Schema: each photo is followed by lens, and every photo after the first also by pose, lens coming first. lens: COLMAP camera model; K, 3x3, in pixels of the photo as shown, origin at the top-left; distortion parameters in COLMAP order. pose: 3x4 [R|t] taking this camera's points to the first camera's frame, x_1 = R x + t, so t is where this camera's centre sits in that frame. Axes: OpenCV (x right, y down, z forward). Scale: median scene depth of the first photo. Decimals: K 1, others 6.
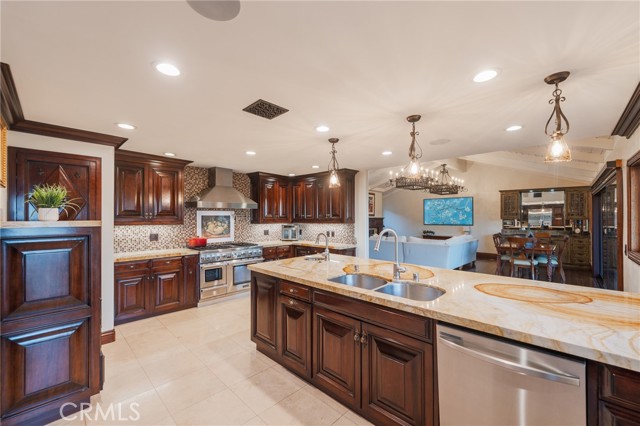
lens RADIAL K [[257.3, 0, 323.3], [0, 257.3, 211.5], [0, 0, 1]] dist [-0.000895, -0.000120]
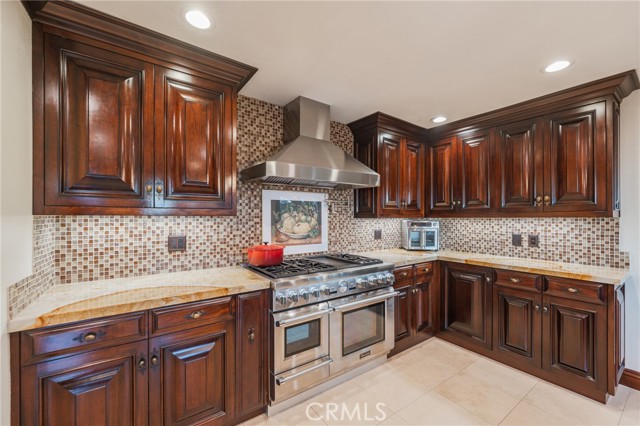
lens RADIAL K [[257.3, 0, 323.3], [0, 257.3, 211.5], [0, 0, 1]] dist [-0.000895, -0.000120]
pose [[0.981552, -0.001519, -0.191187, -0.281069], [0.001736, 0.999998, 0.000970, 0.037857], [0.191185, -0.001284, 0.981553, 0.533962]]
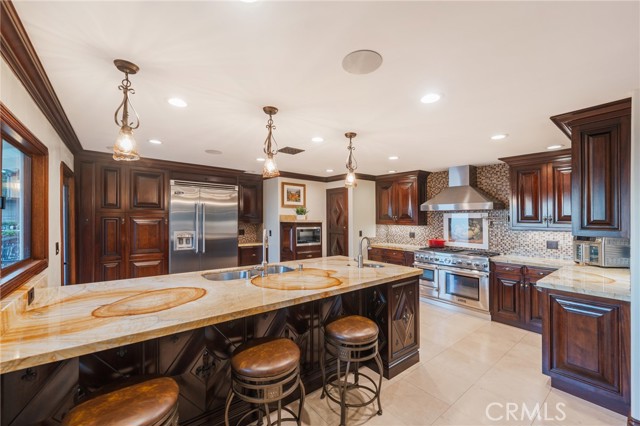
lens RADIAL K [[260.6, 0, 316.8], [0, 260.6, 216.8], [0, 0, 1]] dist [0.000293, 0.000013]
pose [[-0.154777, -0.009359, -0.987905, 0.616860], [0.011335, 0.999872, -0.011249, 0.016366], [0.987884, -0.012939, -0.154651, 0.649274]]
